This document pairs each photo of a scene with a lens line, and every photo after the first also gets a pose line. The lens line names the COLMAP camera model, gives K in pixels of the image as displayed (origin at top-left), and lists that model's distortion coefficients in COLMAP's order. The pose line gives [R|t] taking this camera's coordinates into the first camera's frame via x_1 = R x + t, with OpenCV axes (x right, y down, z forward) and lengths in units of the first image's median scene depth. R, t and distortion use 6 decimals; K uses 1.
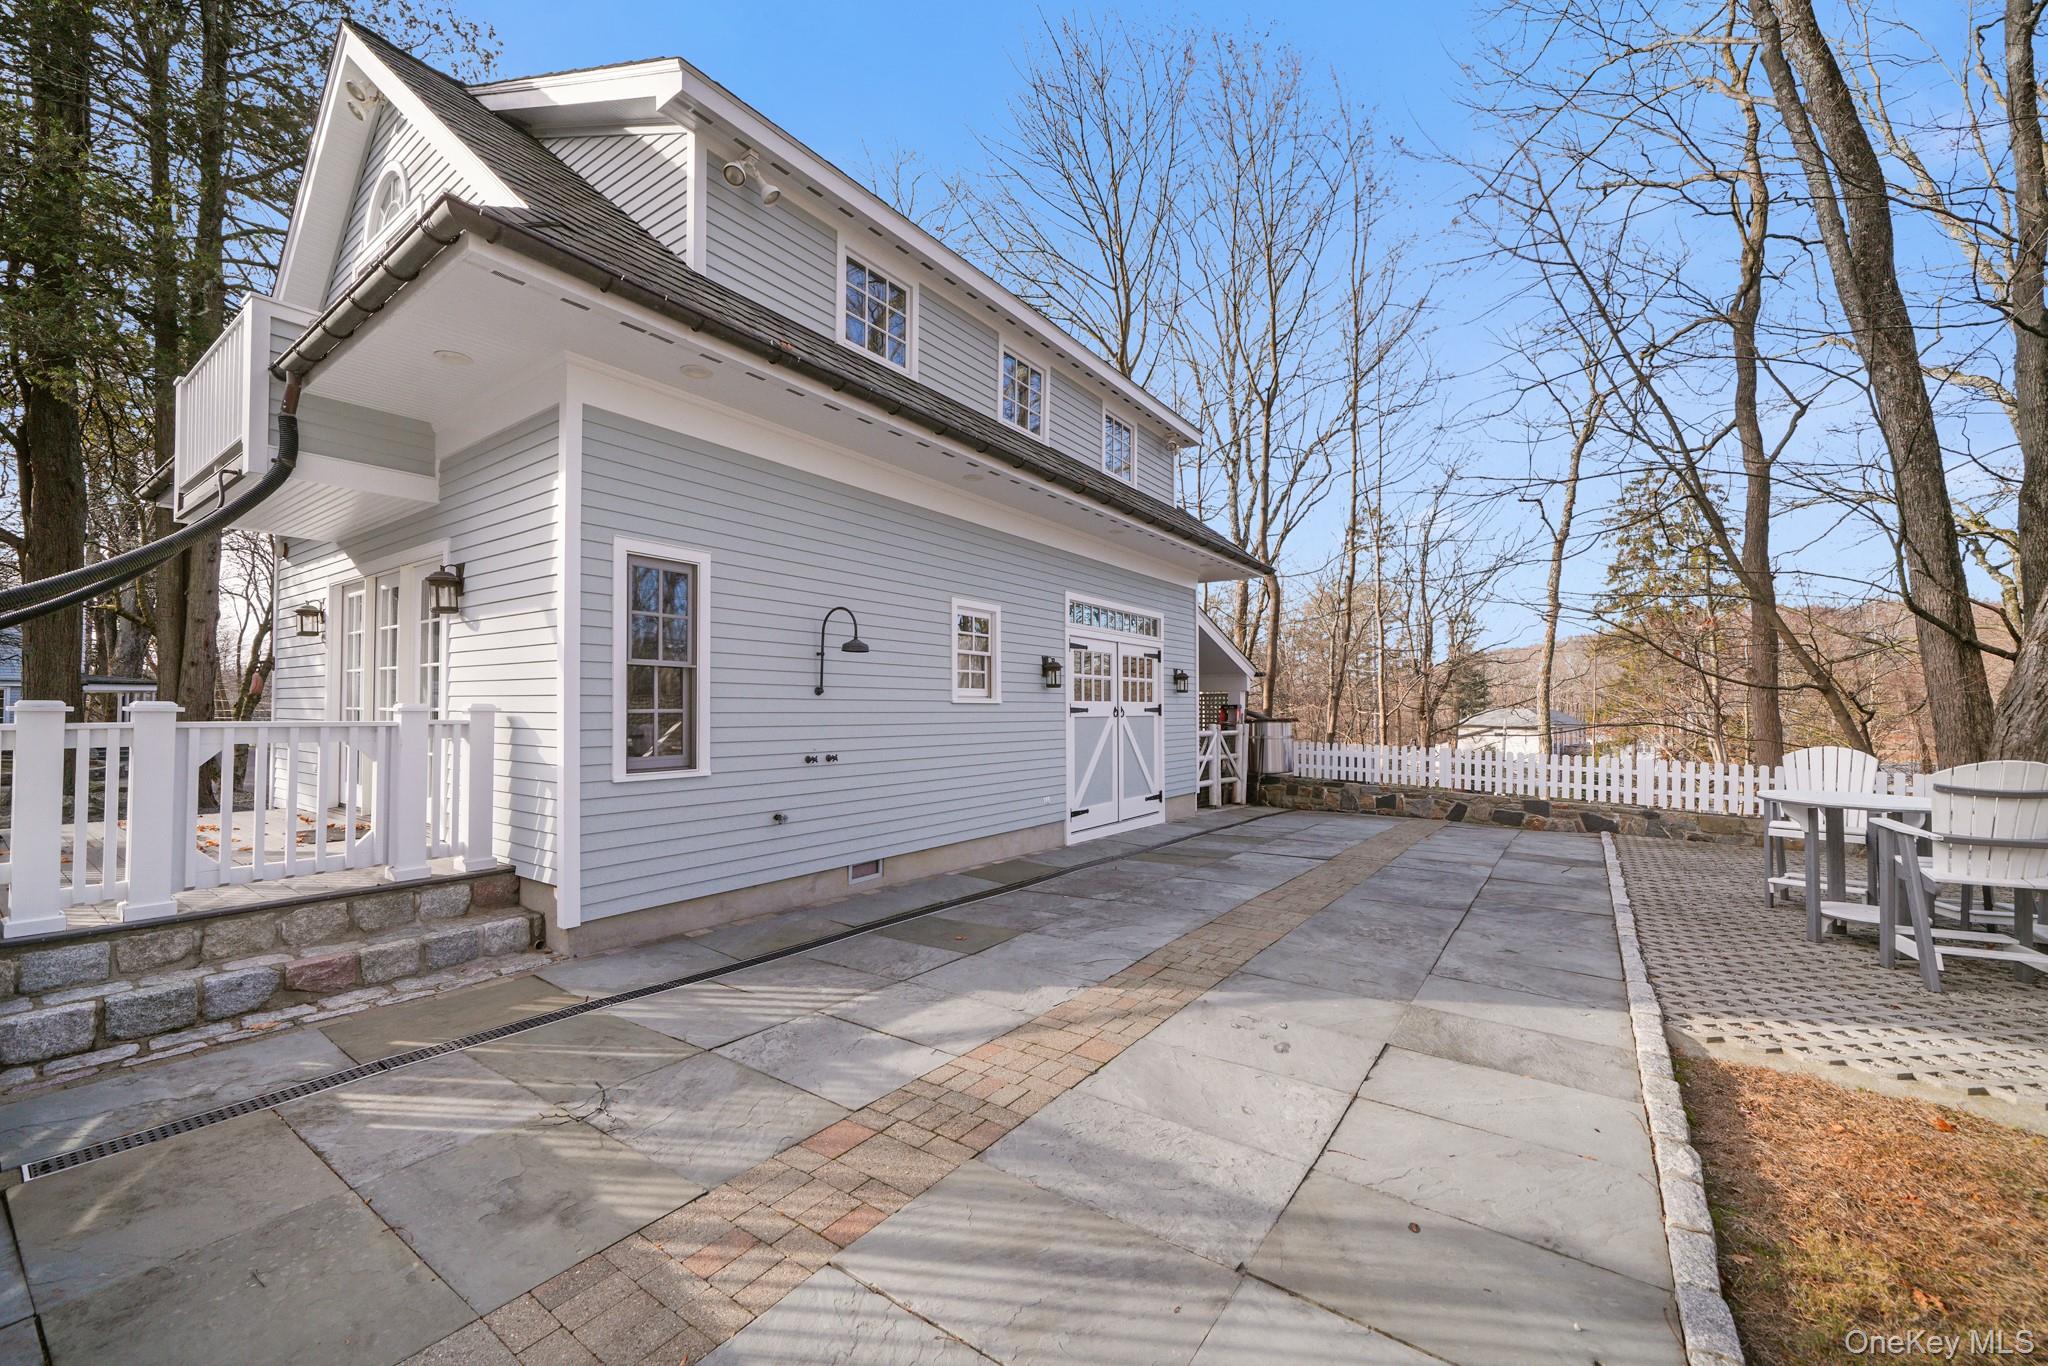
lens RADIAL K [[793.5, 0, 1026.4], [0, 793.5, 702.2], [0, 0, 1]] dist [0.000309, 0.000008]
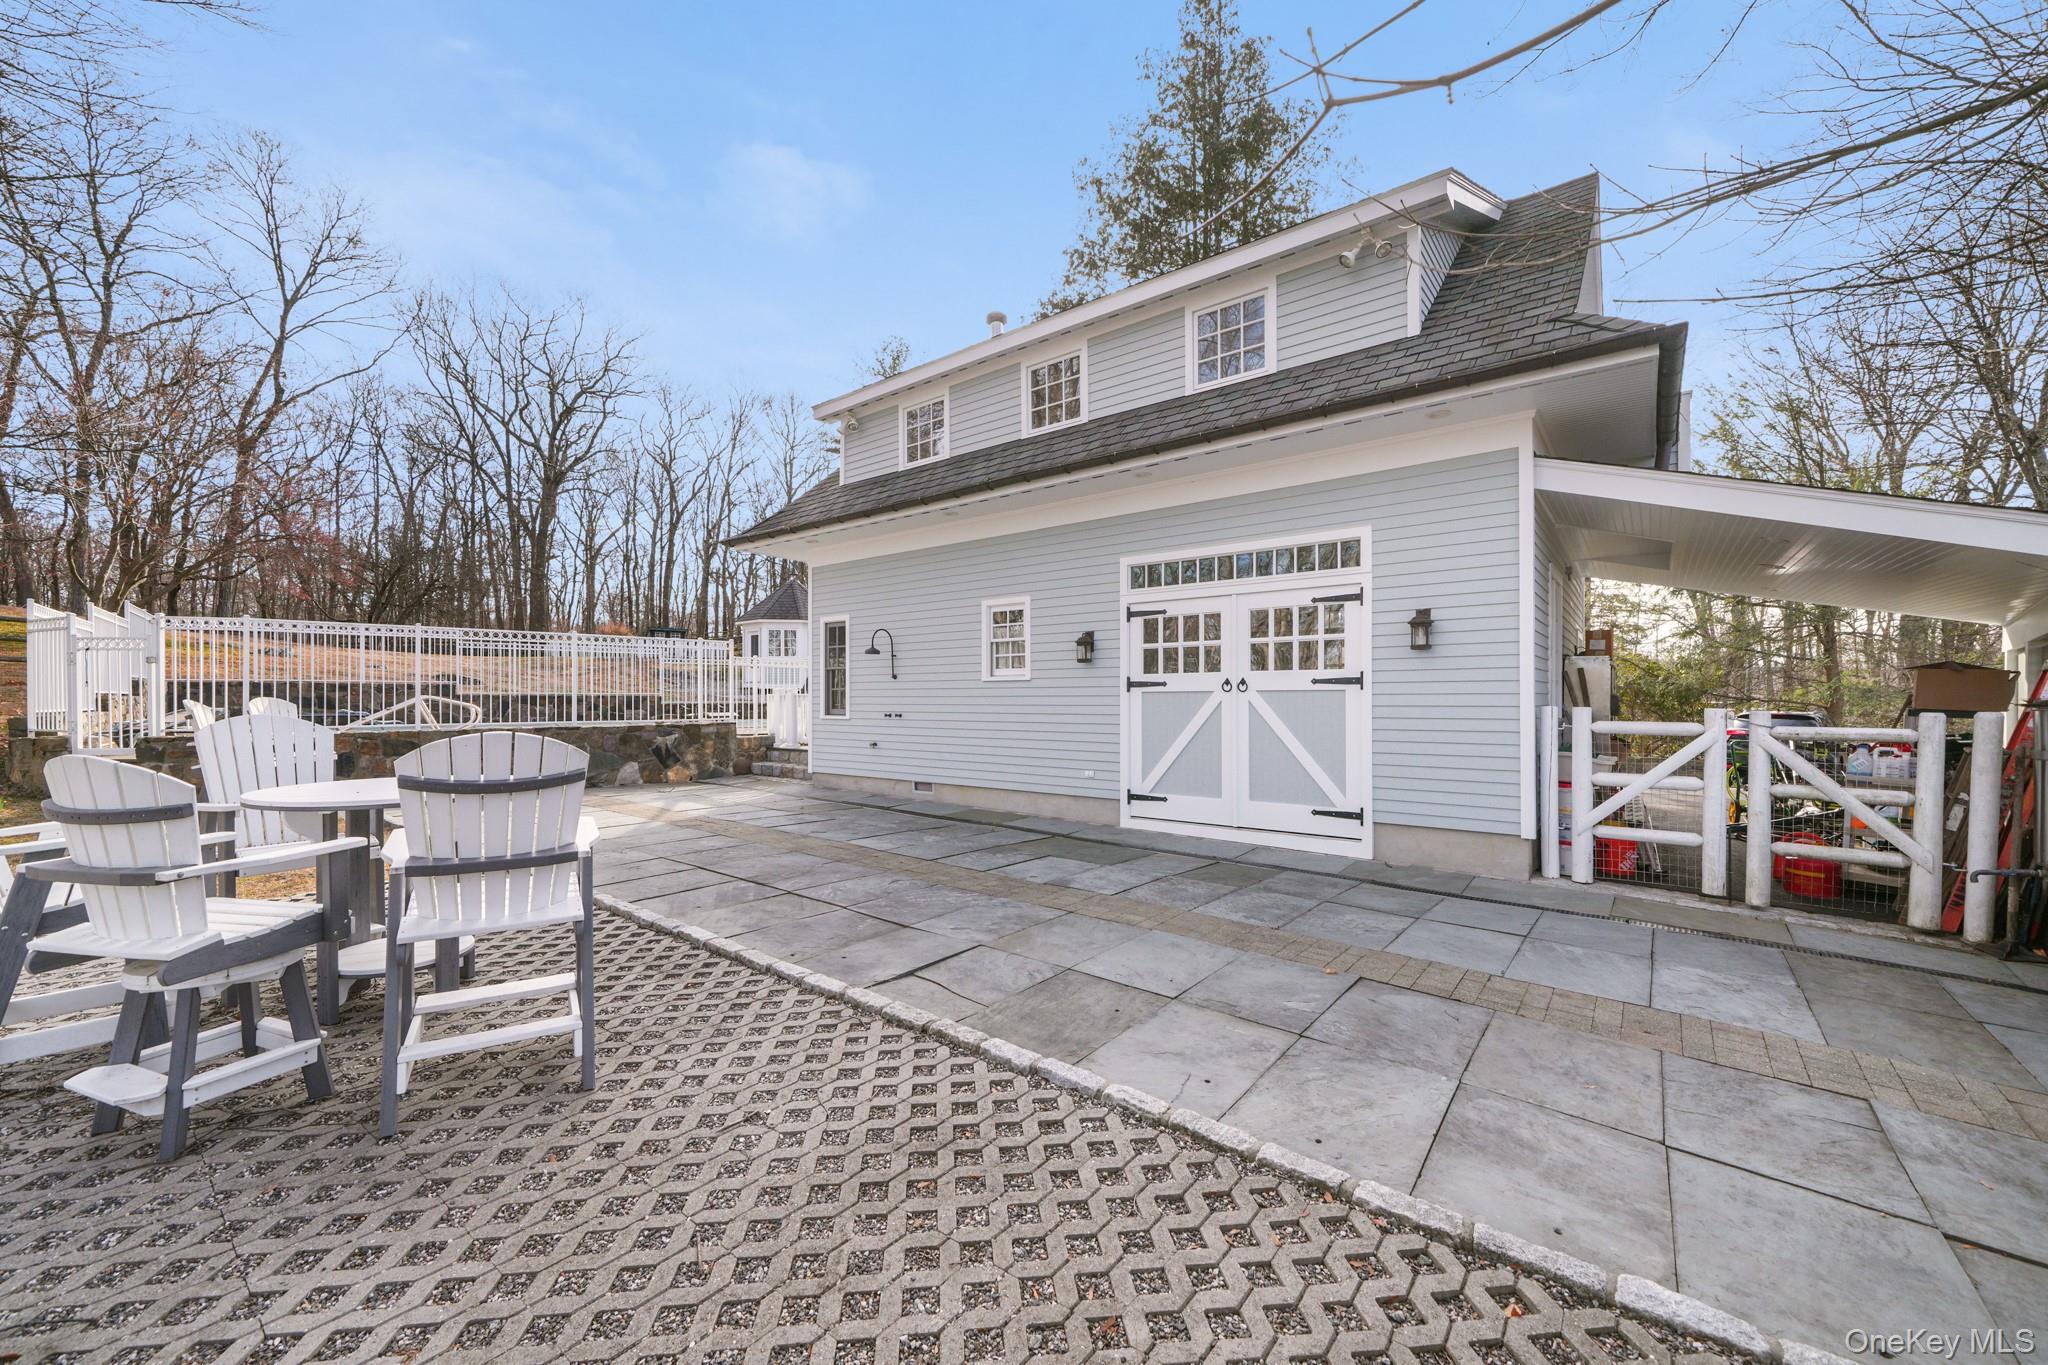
lens RADIAL K [[793.5, 0, 1021.4], [0, 793.5, 684.3], [0, 0, 1]] dist [0.000309, 0.000008]
pose [[-0.058262, -0.017756, -0.998143, 0.967265], [0.012074, 0.999756, -0.018489, 0.025271], [0.998228, -0.013129, -0.058033, 0.903101]]
